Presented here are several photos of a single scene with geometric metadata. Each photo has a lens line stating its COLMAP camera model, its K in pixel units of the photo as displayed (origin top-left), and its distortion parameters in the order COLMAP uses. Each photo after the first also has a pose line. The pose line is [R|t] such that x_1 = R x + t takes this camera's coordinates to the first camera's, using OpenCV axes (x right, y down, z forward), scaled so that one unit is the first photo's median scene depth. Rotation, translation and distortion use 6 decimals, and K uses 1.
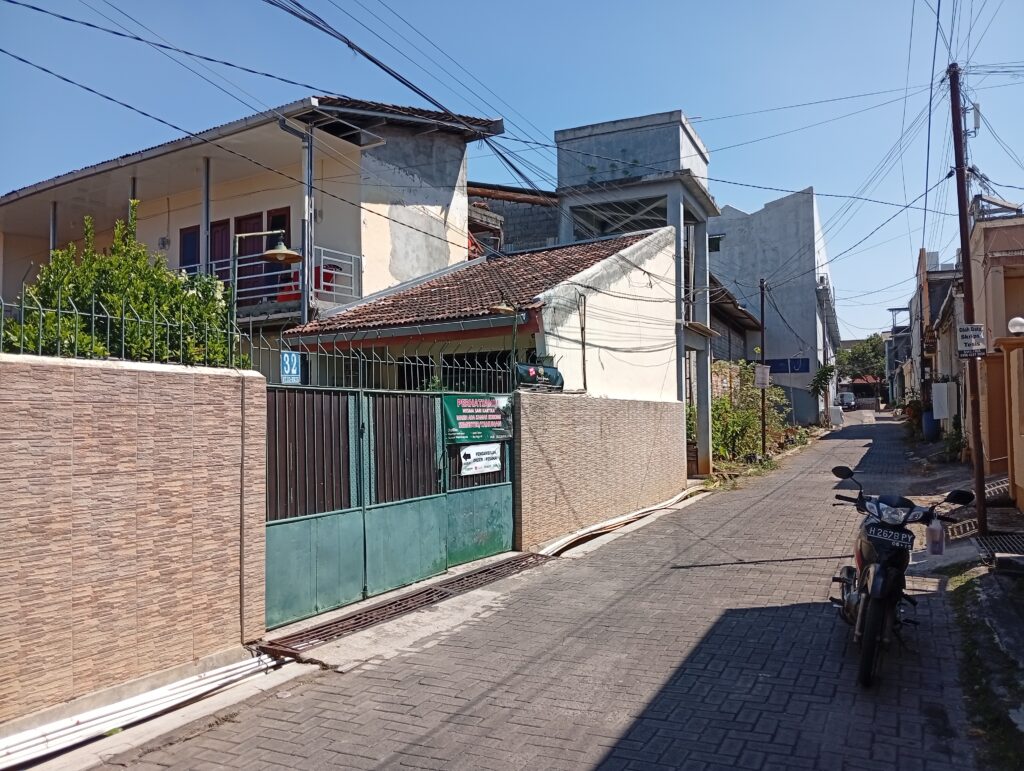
lens RADIAL K [[809.2, 0, 512.0], [0, 809.2, 385.5], [0, 0, 1]] dist [0.112854, -0.223248]
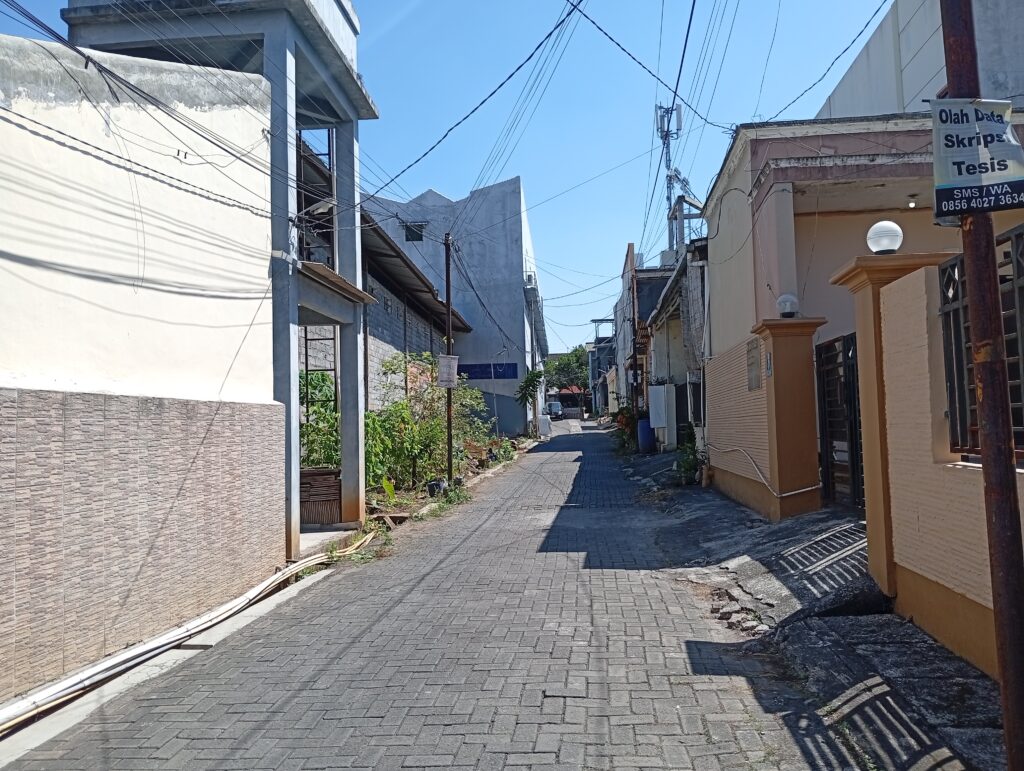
lens RADIAL K [[809.2, 0, 512.0], [0, 809.2, 385.5], [0, 0, 1]] dist [0.112854, -0.223248]
pose [[0.943882, 0.003685, 0.330261, 0.070892], [0.001451, 0.999882, -0.015303, 0.006937], [-0.330279, 0.014924, 0.943765, 0.178280]]
